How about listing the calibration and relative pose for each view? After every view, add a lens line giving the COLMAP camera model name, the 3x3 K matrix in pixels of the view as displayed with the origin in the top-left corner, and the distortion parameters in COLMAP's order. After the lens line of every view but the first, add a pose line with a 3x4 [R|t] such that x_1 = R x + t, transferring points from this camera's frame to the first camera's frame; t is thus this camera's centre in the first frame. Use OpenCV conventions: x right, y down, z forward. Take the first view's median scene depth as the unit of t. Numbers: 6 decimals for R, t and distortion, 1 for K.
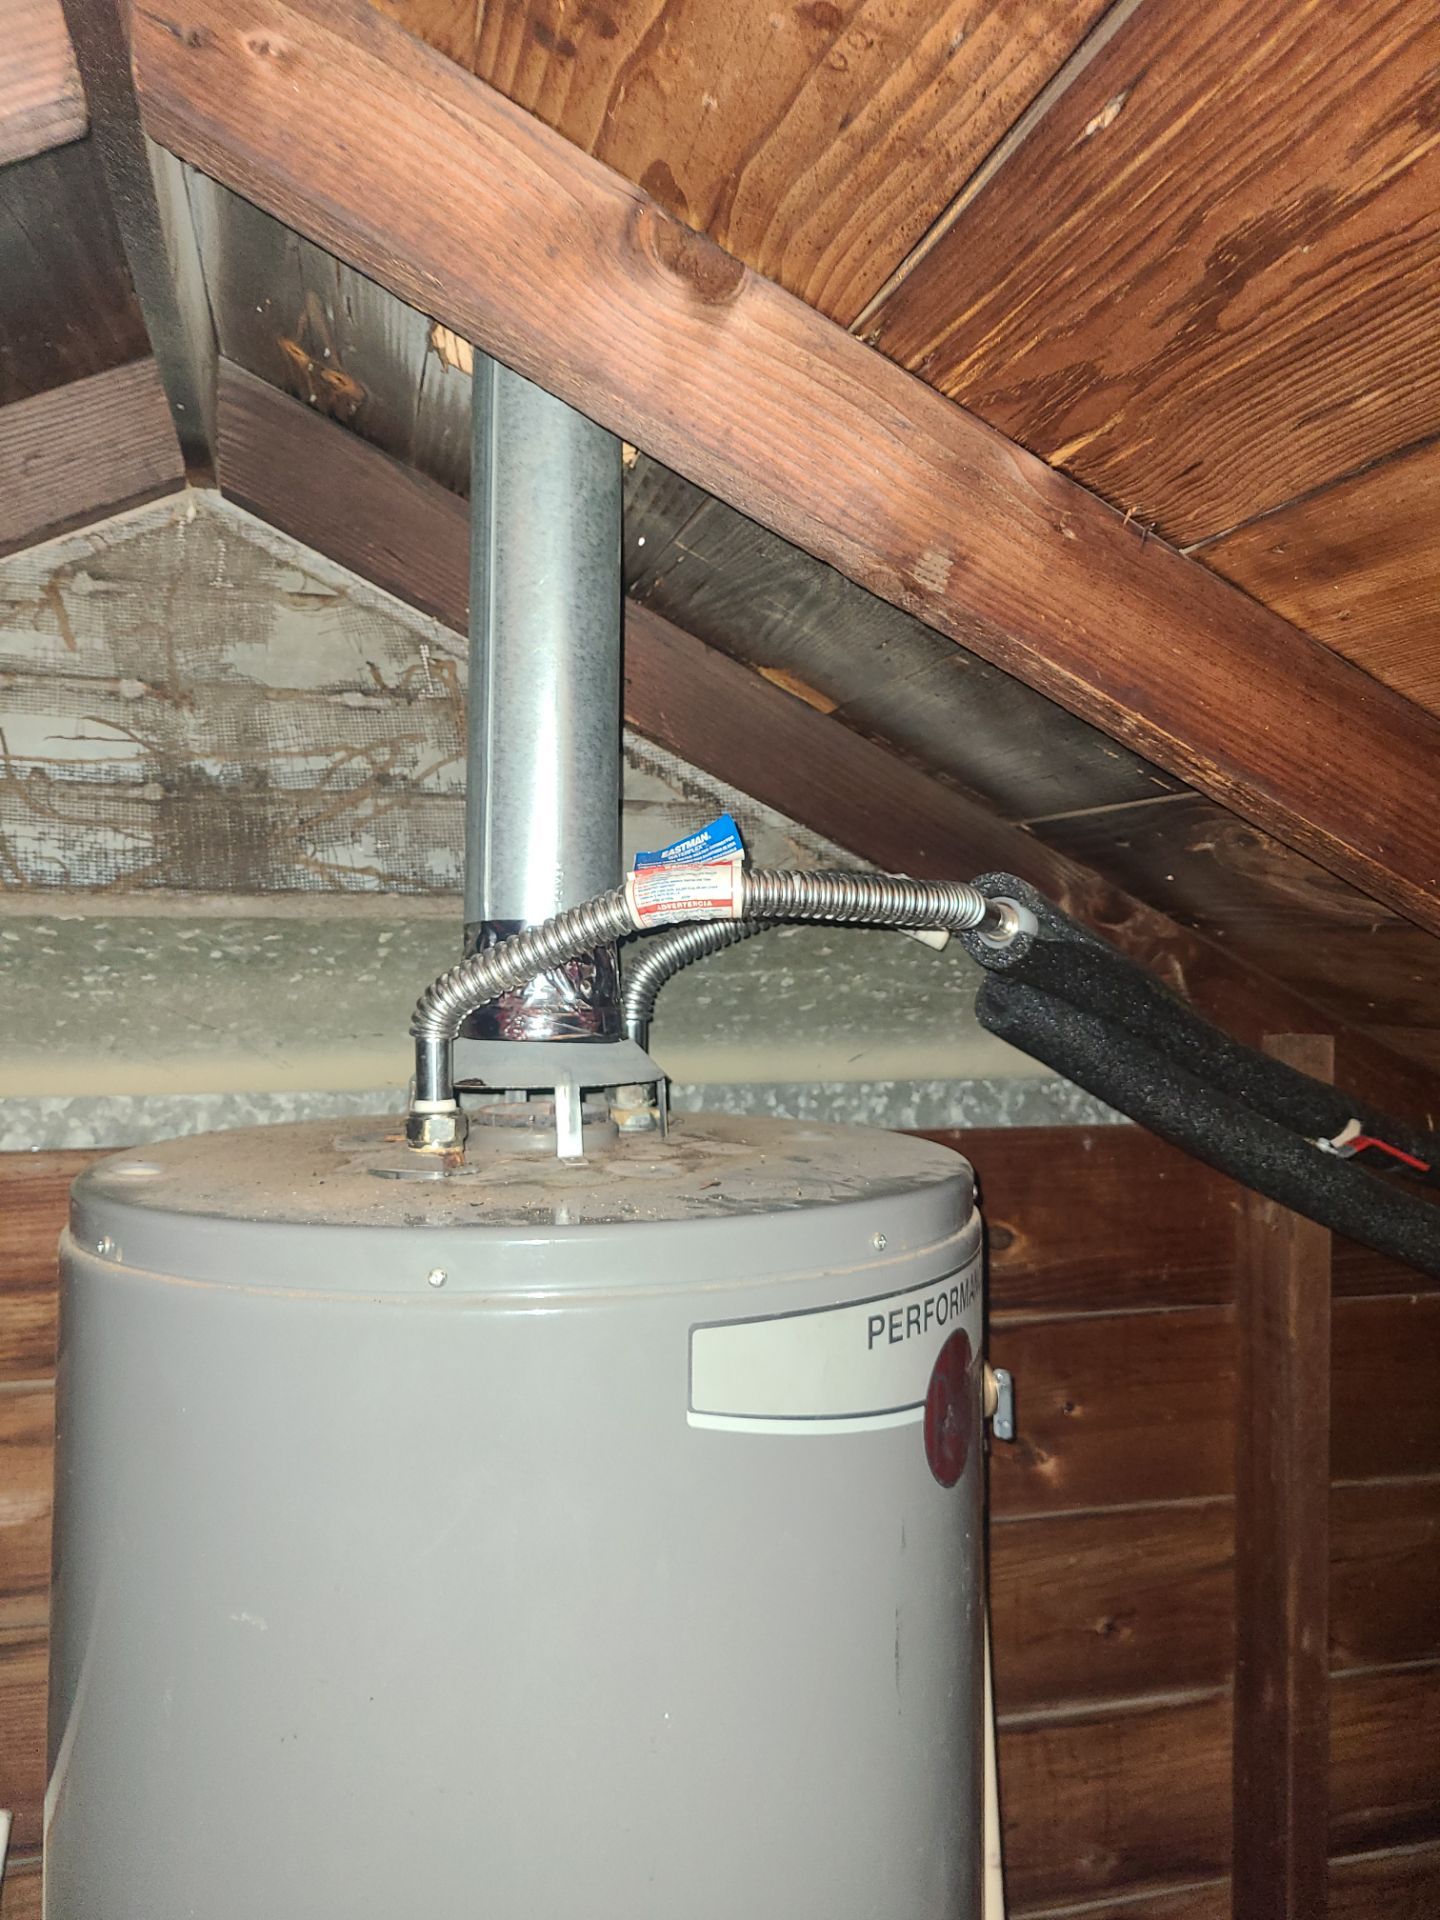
lens RADIAL K [[1379.4, 0, 720.0], [0, 1379.4, 960.0], [0, 0, 1]] dist [0.036524, -0.007113]
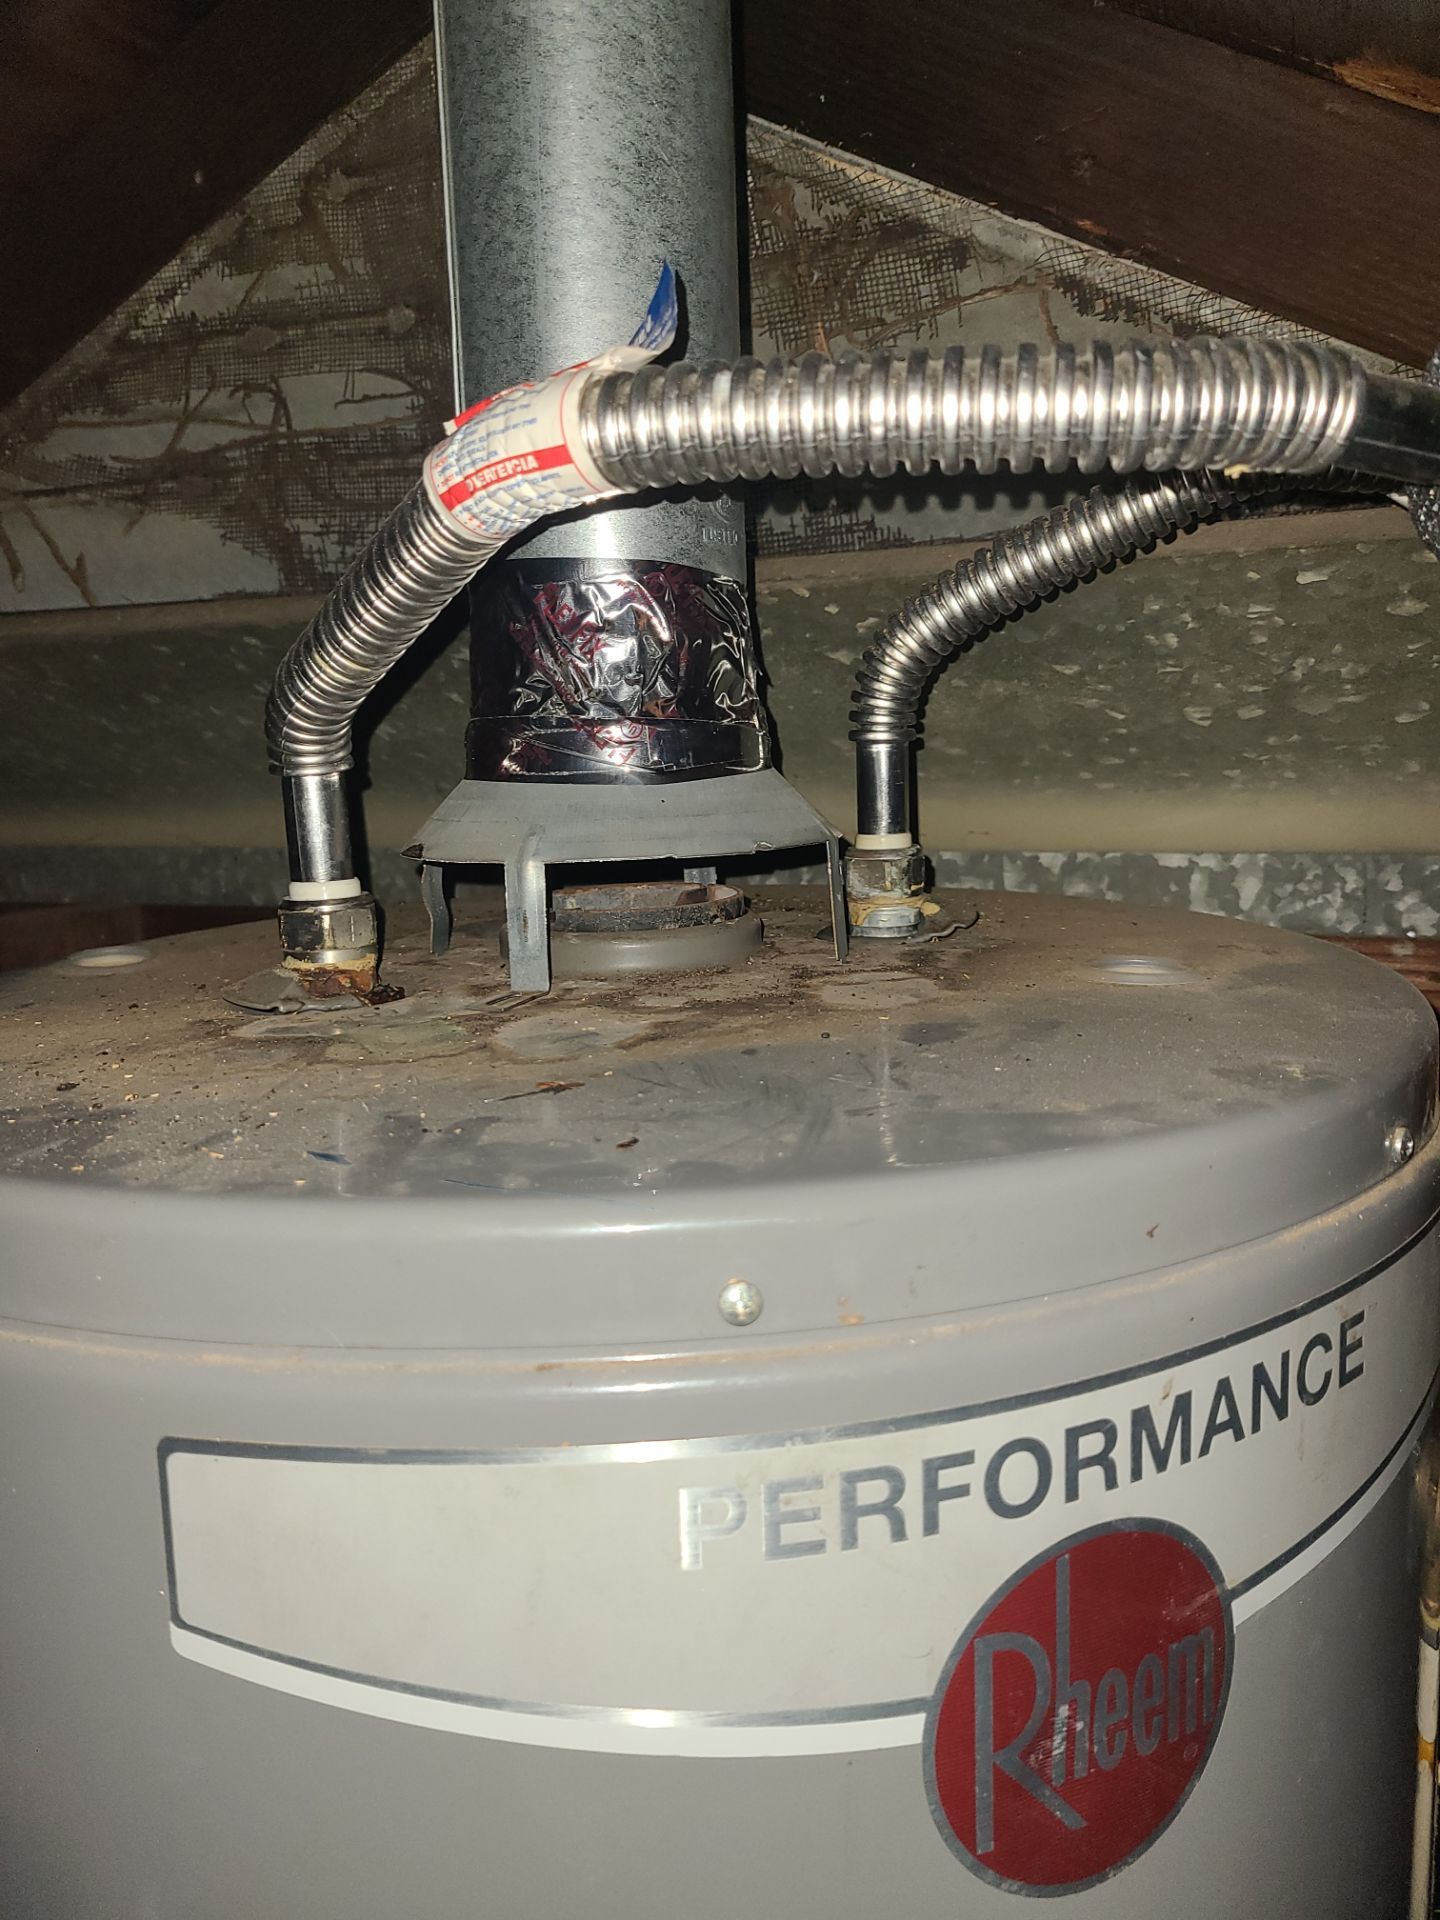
lens RADIAL K [[1445.2, 0, 720.5], [0, 1445.2, 921.2], [0, 0, 1]] dist [0.030851, -0.002167]
pose [[0.808627, 0.053257, -0.585906, 0.209880], [0.036390, 0.989459, 0.140163, 0.026983], [0.587195, -0.134661, 0.798166, 0.427045]]
